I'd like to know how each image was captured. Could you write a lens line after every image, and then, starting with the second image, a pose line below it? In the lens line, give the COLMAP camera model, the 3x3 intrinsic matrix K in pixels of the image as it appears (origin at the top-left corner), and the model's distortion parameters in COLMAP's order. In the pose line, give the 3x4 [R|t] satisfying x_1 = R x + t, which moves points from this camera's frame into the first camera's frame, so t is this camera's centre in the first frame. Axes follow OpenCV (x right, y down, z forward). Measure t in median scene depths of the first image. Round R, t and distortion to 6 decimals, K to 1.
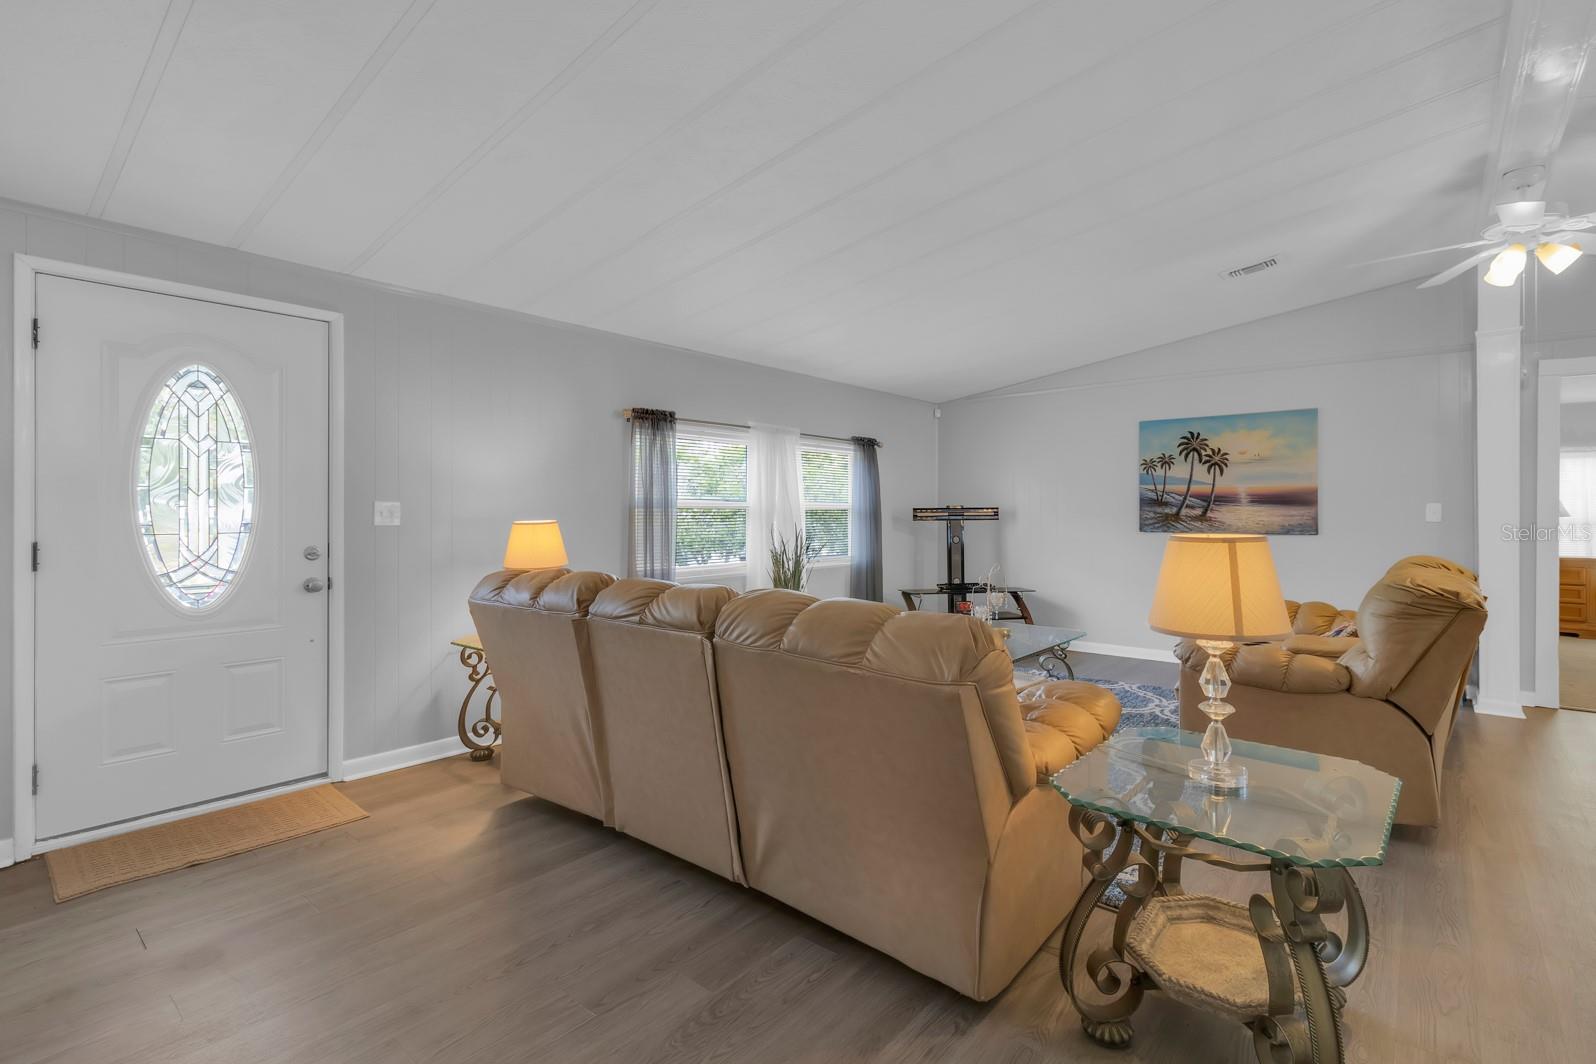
lens RADIAL K [[741.4, 0, 816.1], [0, 741.4, 526.6], [0, 0, 1]] dist [0.000798, -0.000031]
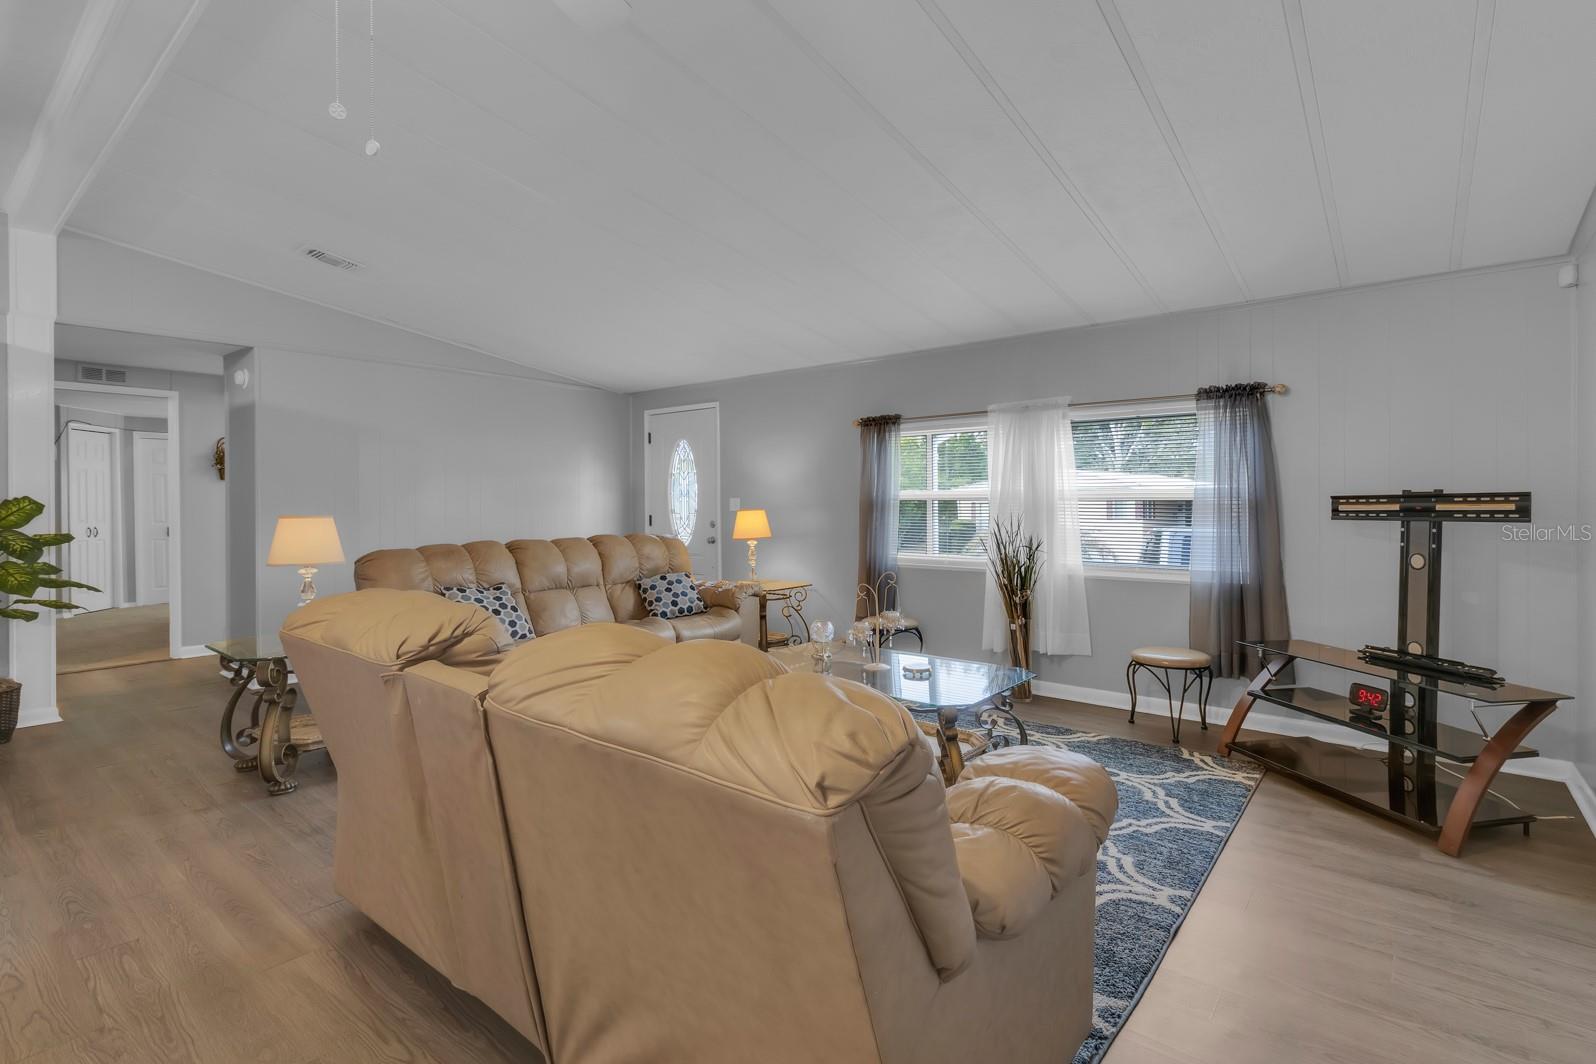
lens RADIAL K [[770.8, 0, 802.9], [0, 770.8, 511.5], [0, 0, 1]] dist [0.004373, 0.000529]
pose [[-0.005750, 0.011666, -0.999915, 0.786774], [-0.018164, 0.999766, 0.011769, -0.014999], [0.999818, 0.018230, -0.005537, 0.698280]]
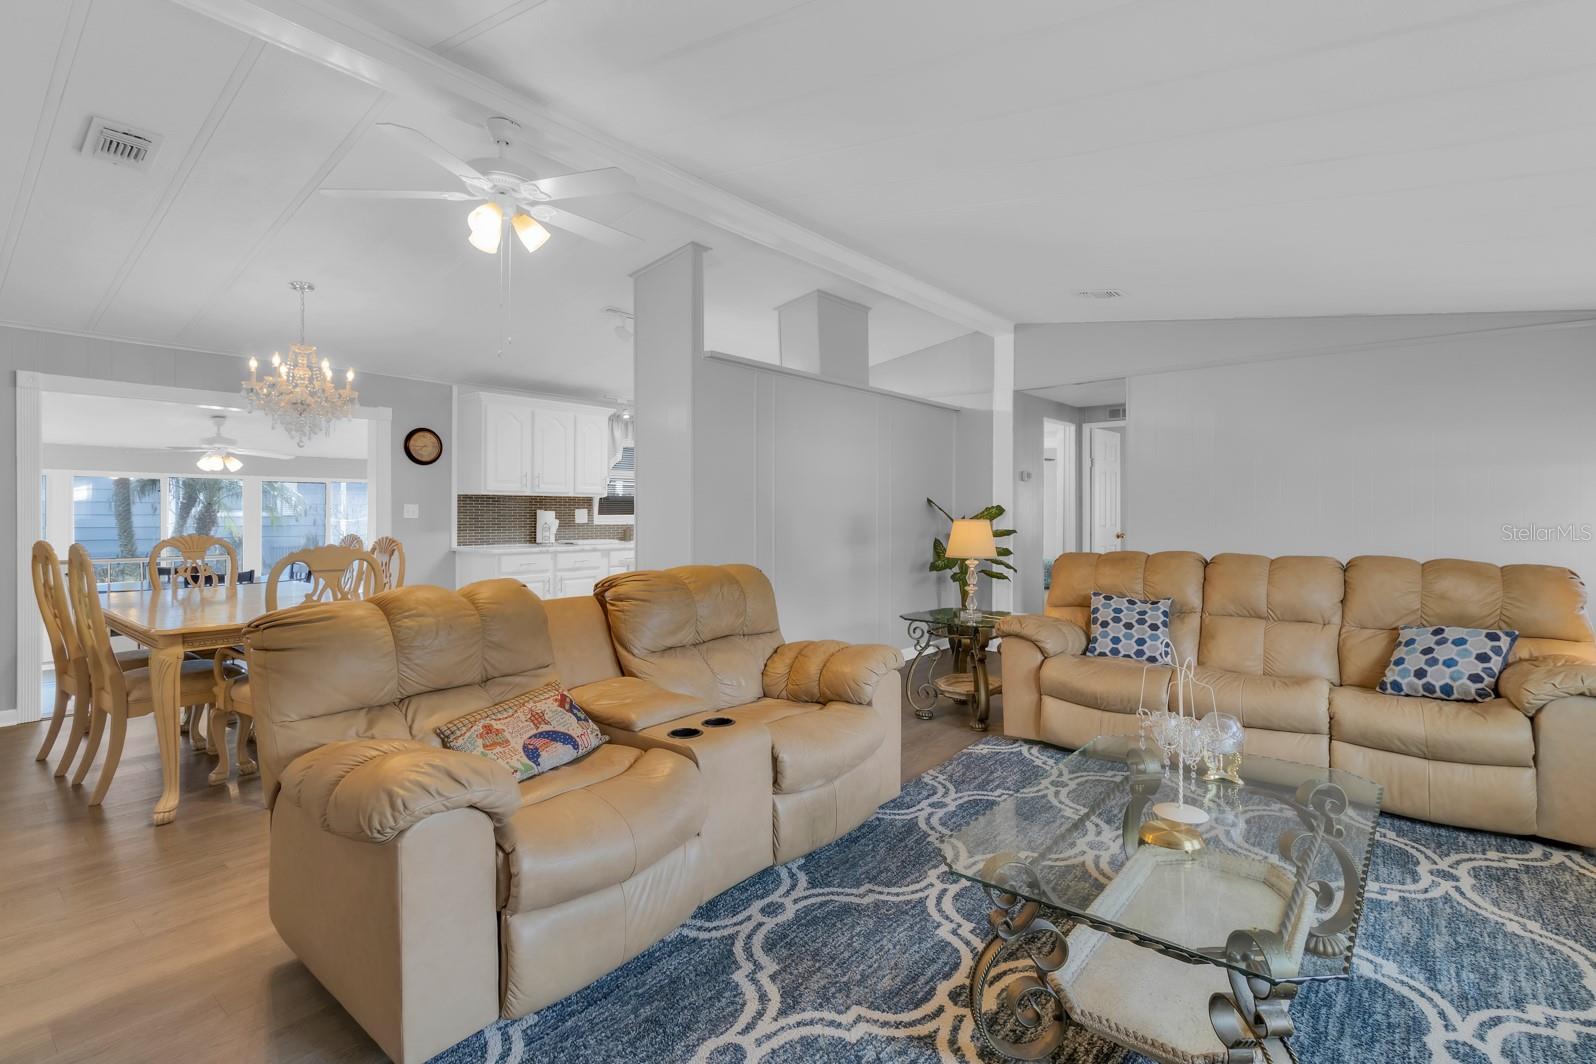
lens RADIAL K [[749.5, 0, 795.5], [0, 749.5, 516.4], [0, 0, 1]] dist [0.004290, 0.000285]
pose [[-0.999990, -0.000734, 0.004499, 0.360635], [-0.000592, 0.999505, 0.031454, -0.024751], [-0.004520, 0.031451, -0.999495, 1.069218]]
